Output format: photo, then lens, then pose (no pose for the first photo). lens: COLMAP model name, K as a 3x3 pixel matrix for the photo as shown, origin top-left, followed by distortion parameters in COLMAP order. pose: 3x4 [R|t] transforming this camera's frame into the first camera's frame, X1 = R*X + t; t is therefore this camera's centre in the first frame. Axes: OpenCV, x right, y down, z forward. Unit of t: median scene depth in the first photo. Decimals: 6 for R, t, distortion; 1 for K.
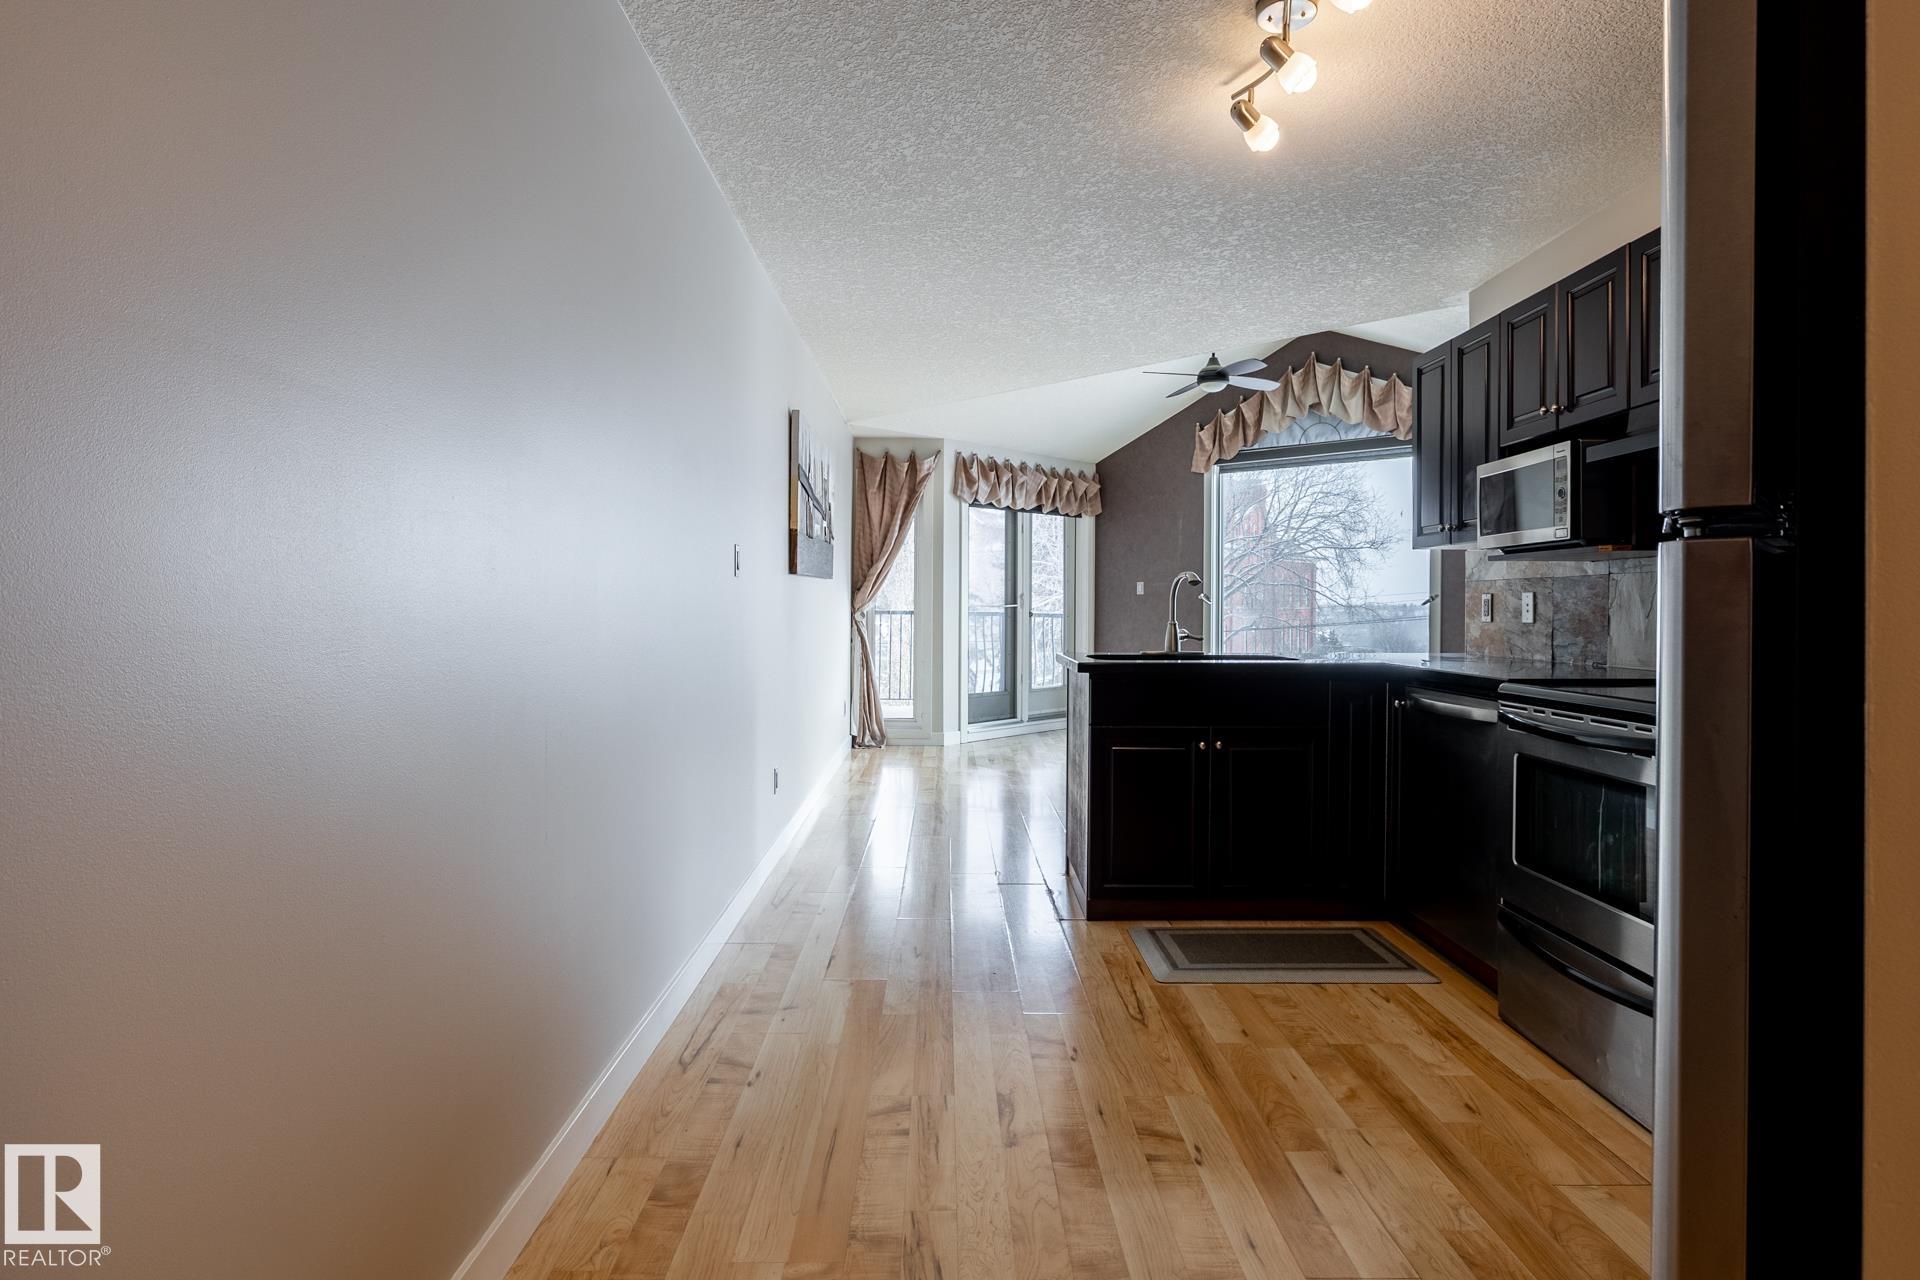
lens RADIAL K [[1009.3, 0, 959.3], [0, 1009.3, 600.6], [0, 0, 1]] dist [-0.000535, 0.000099]
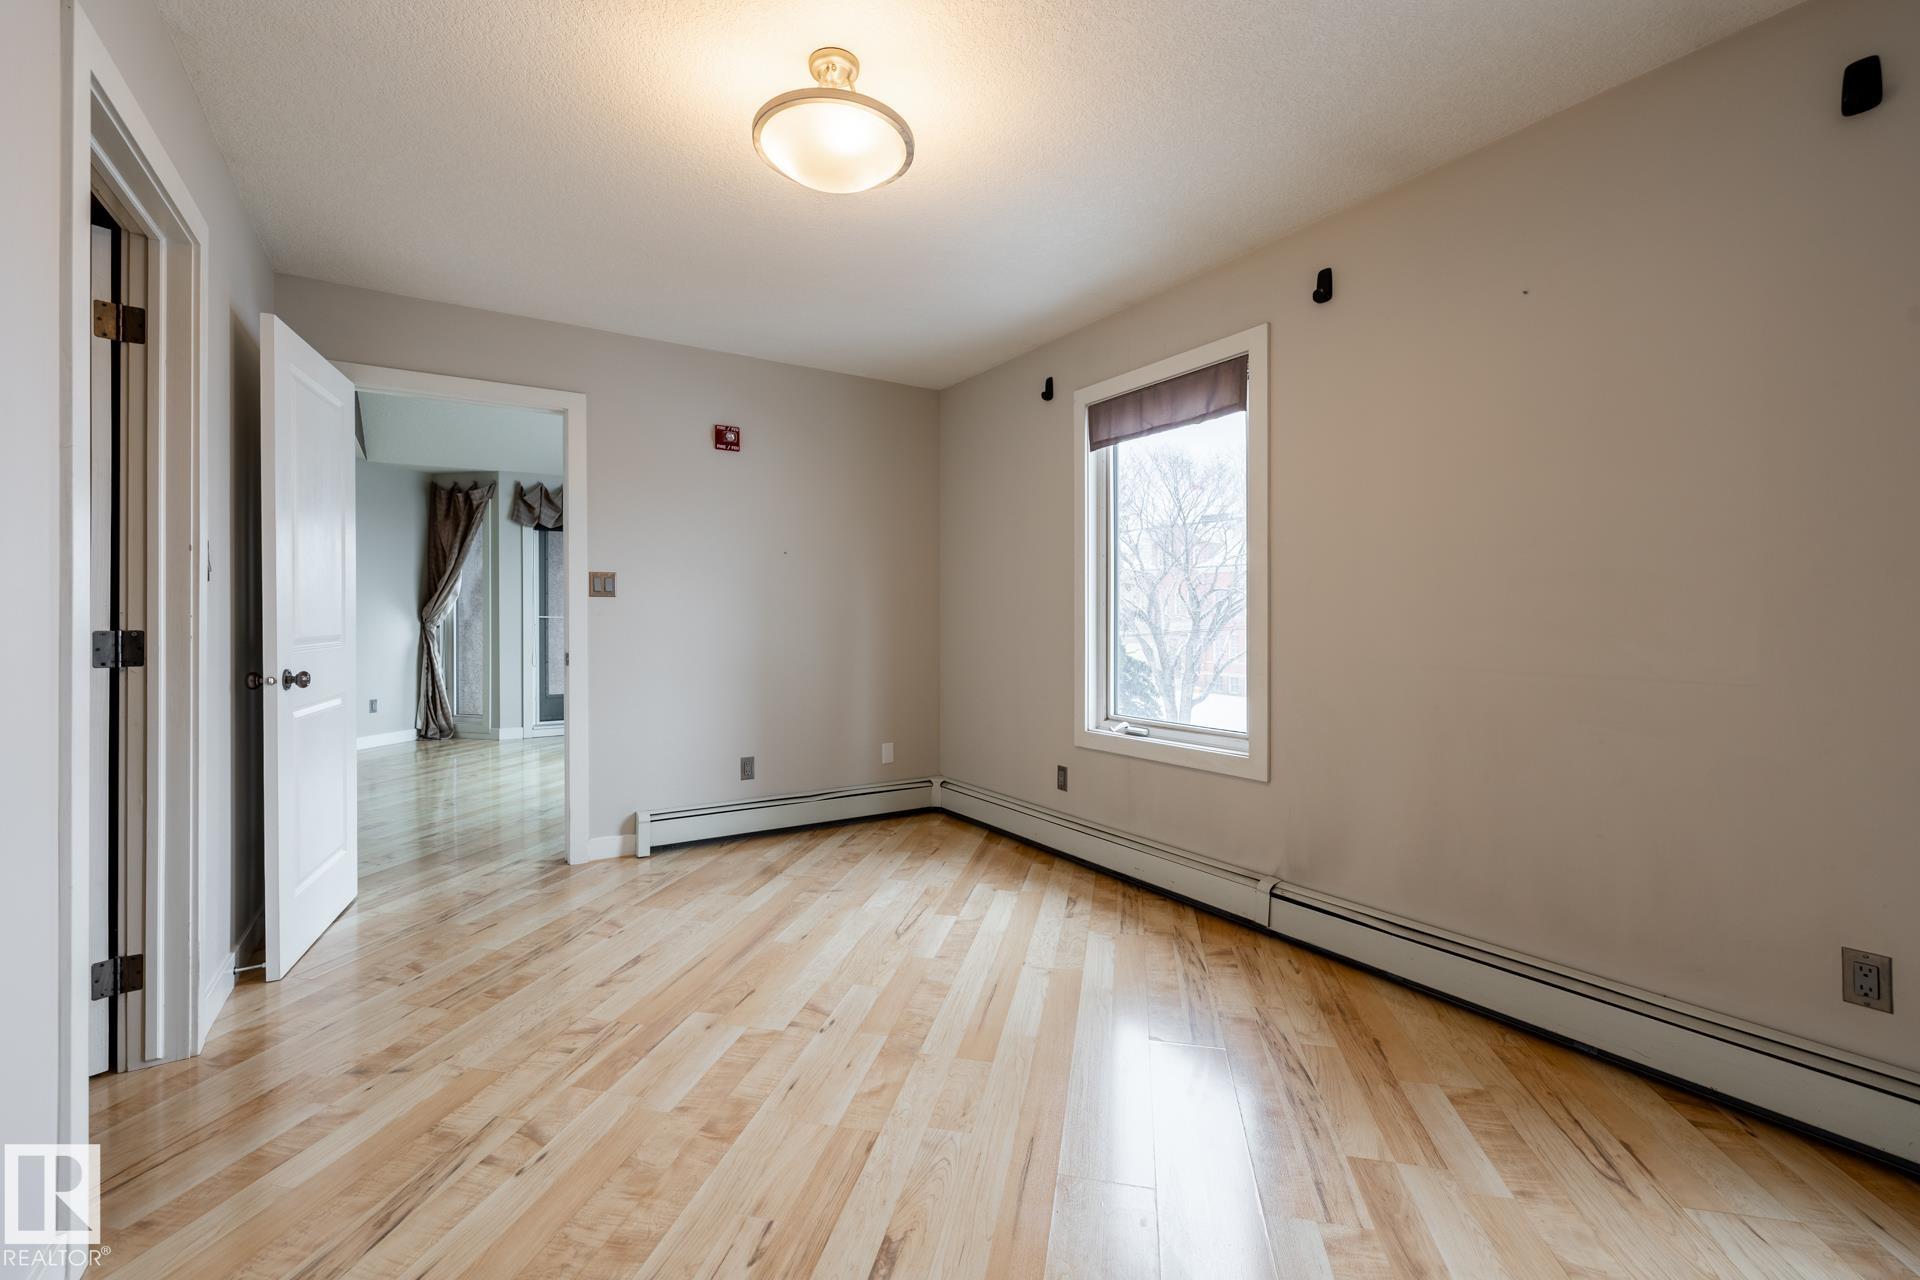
lens RADIAL K [[803.9, 0, 948.8], [0, 803.9, 616.9], [0, 0, 1]] dist [-0.000281, 0.000072]
pose [[0.973357, -0.003480, -0.229267, 0.697790], [0.004381, 0.999985, 0.003422, 0.003749], [0.229252, -0.004336, 0.973357, 0.235039]]
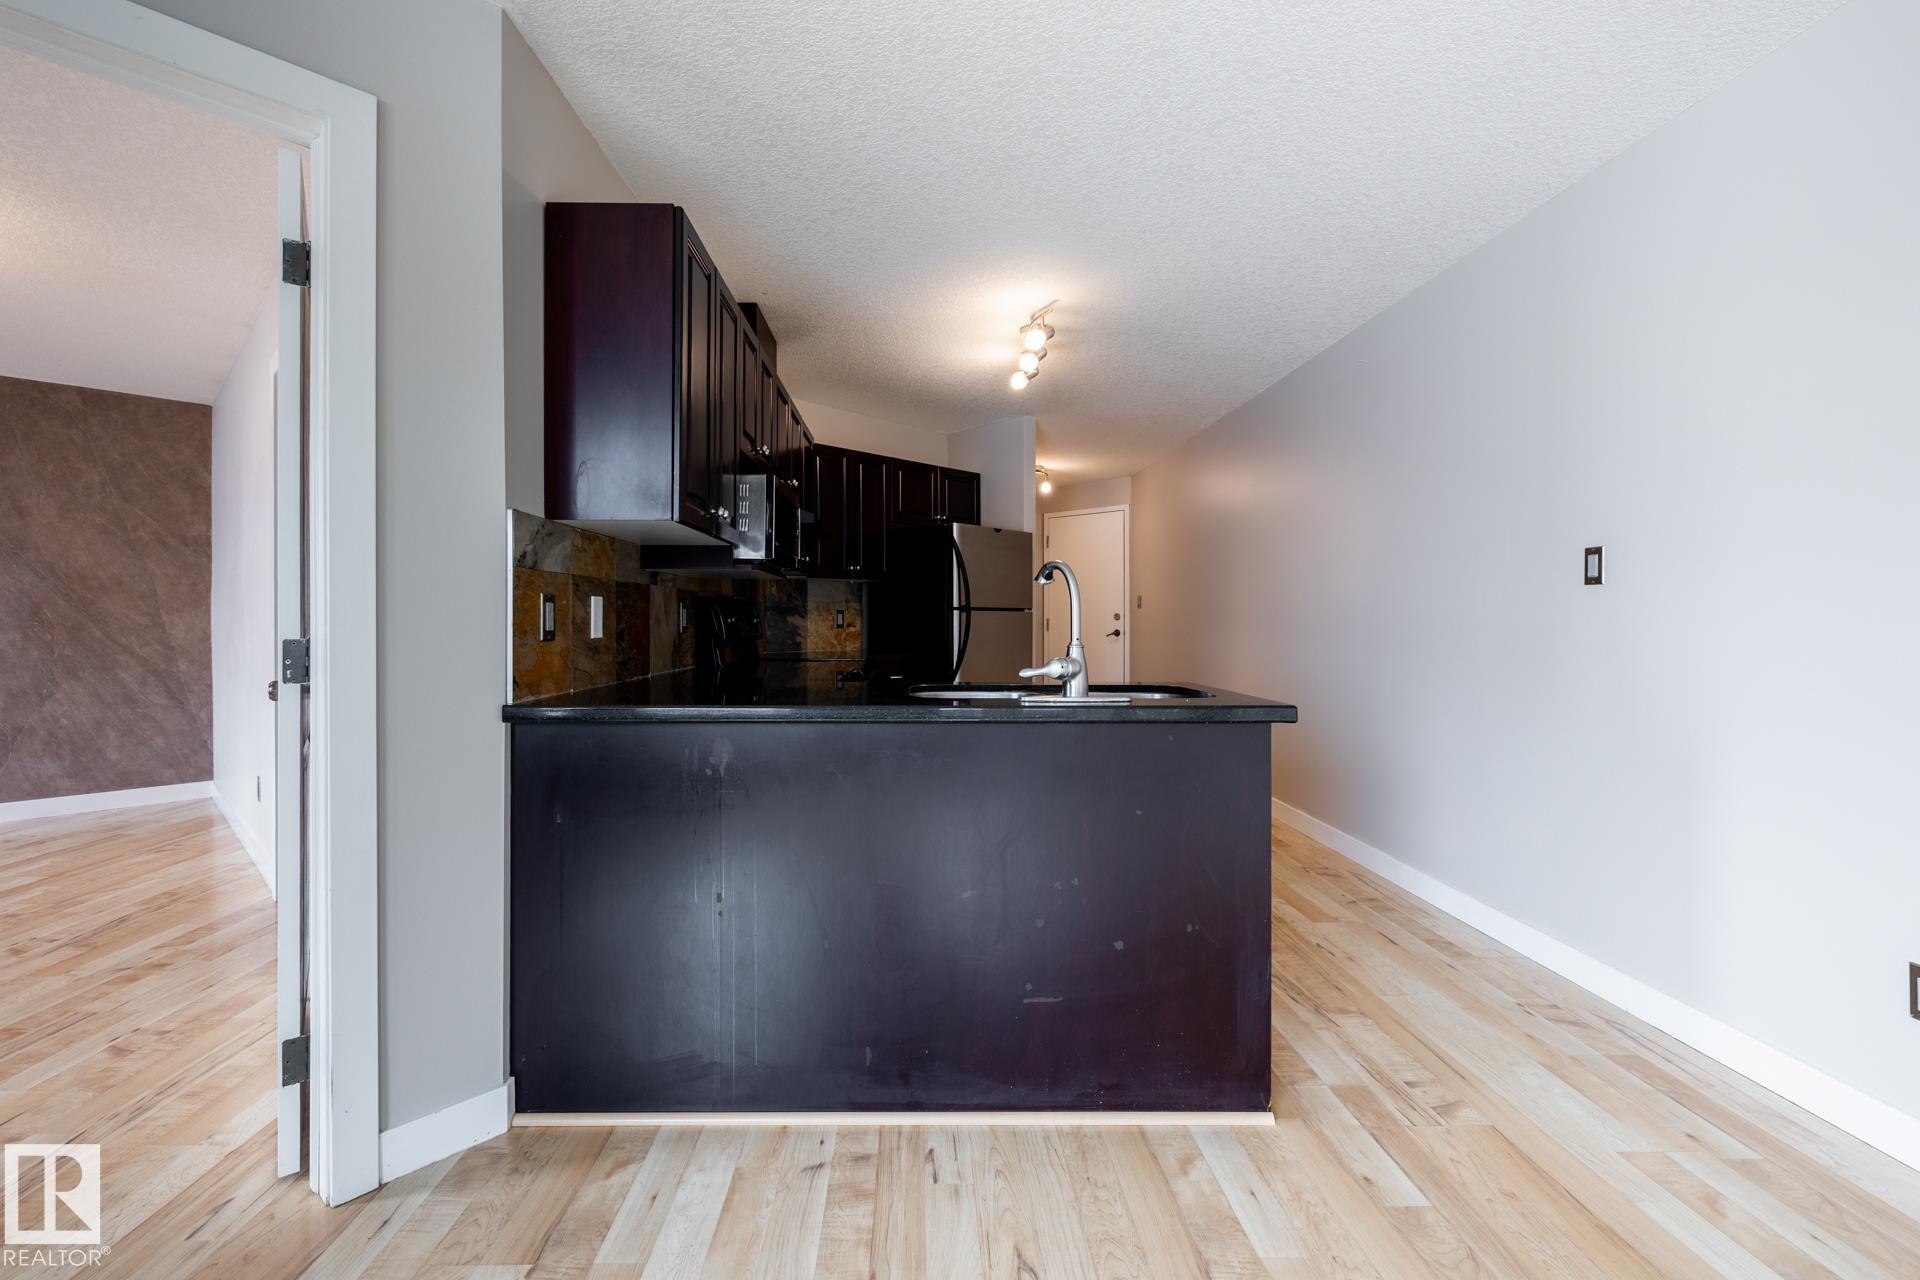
lens RADIAL K [[811.7, 0, 928.3], [0, 811.7, 621.8], [0, 0, 1]] dist [-0.000218, -0.000096]
pose [[-0.999990, -0.003107, 0.003357, 0.151755], [-0.003125, 0.999980, -0.005430, 0.006034], [-0.003340, -0.005441, -0.999980, 0.762954]]
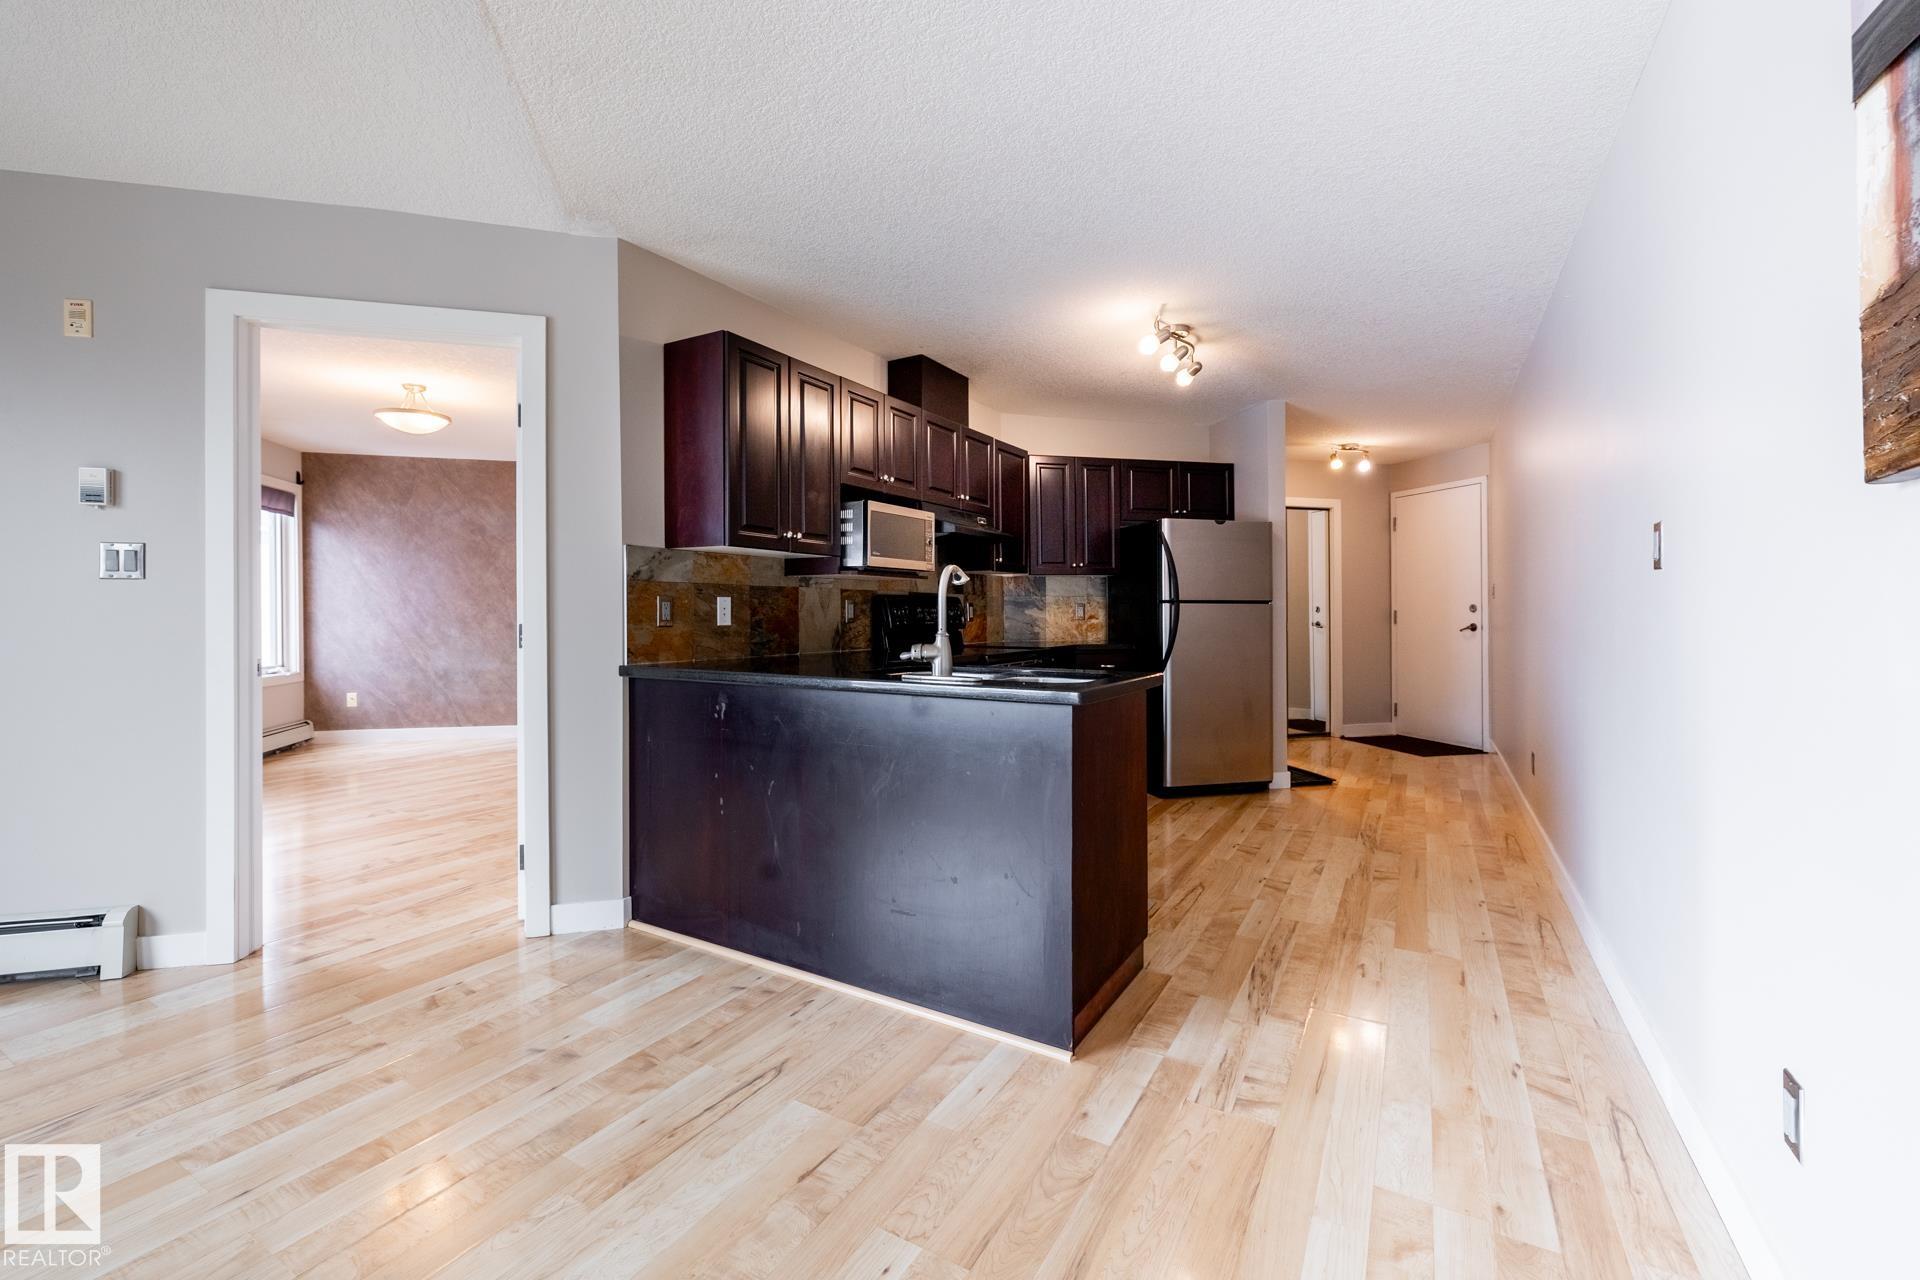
lens RADIAL K [[803.9, 0, 948.8], [0, 803.9, 616.9], [0, 0, 1]] dist [-0.000281, 0.000072]
pose [[-0.854305, -0.006553, 0.519731, -0.042180], [-0.006579, 0.999977, 0.001795, 0.004643], [-0.519730, -0.001885, -0.854328, 0.771103]]
